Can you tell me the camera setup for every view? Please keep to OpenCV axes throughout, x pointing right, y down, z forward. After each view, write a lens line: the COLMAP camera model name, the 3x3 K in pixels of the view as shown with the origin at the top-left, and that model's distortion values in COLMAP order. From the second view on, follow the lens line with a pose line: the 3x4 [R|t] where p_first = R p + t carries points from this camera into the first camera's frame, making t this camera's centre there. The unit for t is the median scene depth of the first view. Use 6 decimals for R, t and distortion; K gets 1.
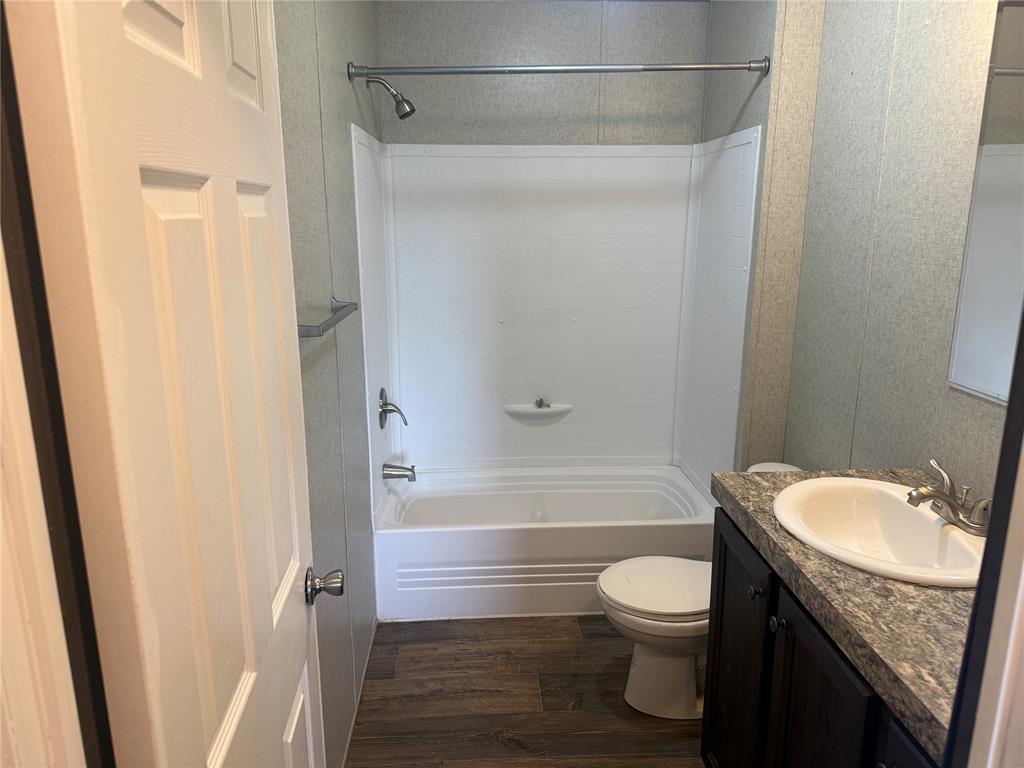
lens RADIAL K [[721.3, 0, 518.4], [0, 721.3, 381.8], [0, 0, 1]] dist [0.044289, -0.006533]
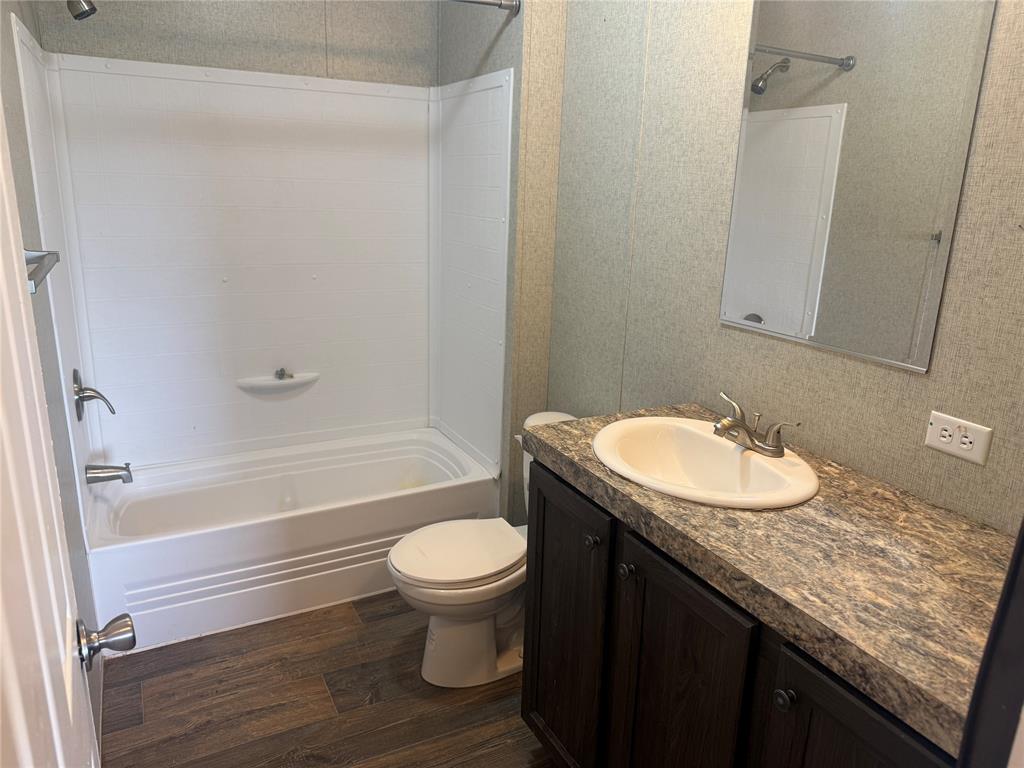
lens RADIAL K [[717.9, 0, 512.0], [0, 717.9, 384.0], [0, 0, 1]] dist [0.095167, -0.124630]
pose [[0.914733, -0.082787, 0.395486, -0.089419], [0.063088, 0.996044, 0.062583, 0.005950], [-0.399102, -0.032296, 0.916338, 0.104292]]
